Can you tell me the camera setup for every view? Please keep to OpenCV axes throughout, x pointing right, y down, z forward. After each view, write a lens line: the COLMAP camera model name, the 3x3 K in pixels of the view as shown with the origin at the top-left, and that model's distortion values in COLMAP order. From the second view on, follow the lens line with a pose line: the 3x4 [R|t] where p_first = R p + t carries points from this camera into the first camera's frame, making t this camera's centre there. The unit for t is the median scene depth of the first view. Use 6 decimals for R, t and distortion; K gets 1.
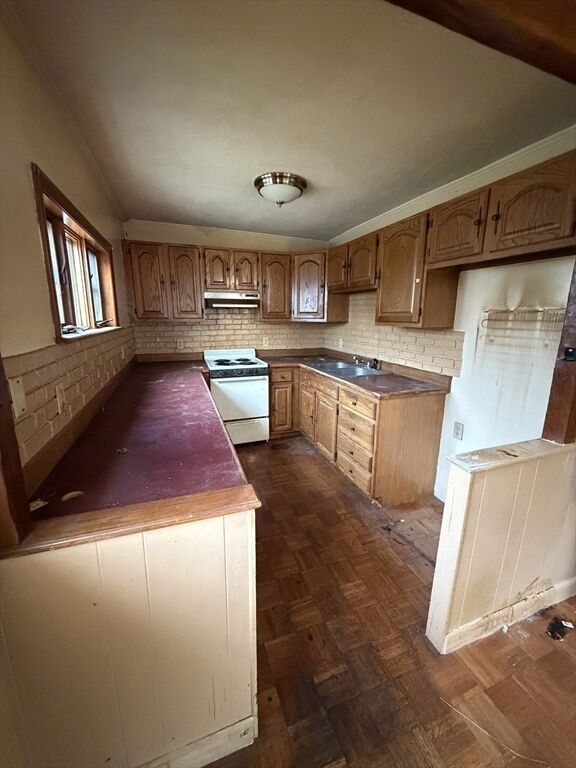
lens RADIAL K [[307.2, 0, 289.9], [0, 307.2, 382.9], [0, 0, 1]] dist [-0.000791, 0.000617]
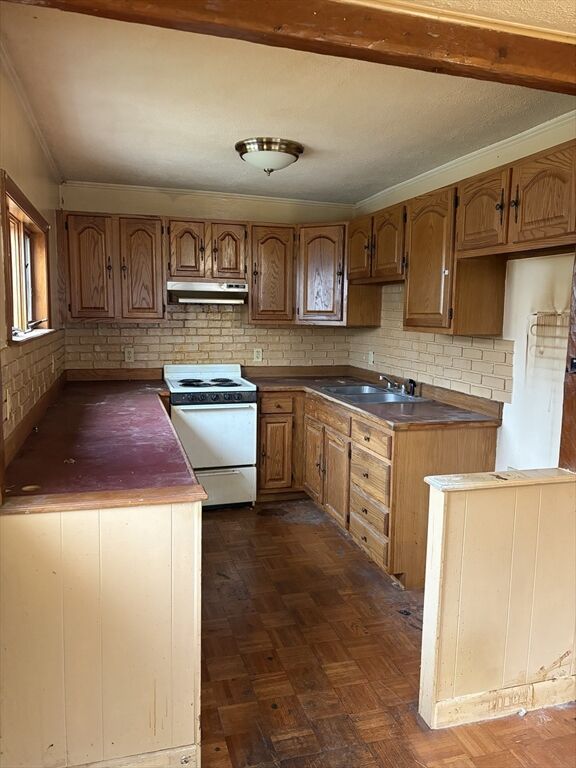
lens RADIAL K [[581.1, 0, 289.2], [0, 581.1, 382.8], [0, 0, 1]] dist [0.026275, -0.018165]
pose [[0.997921, 0.015527, -0.062549, 0.118867], [-0.021337, 0.995408, -0.093317, 0.072463], [0.060813, 0.094457, 0.993670, -0.392110]]
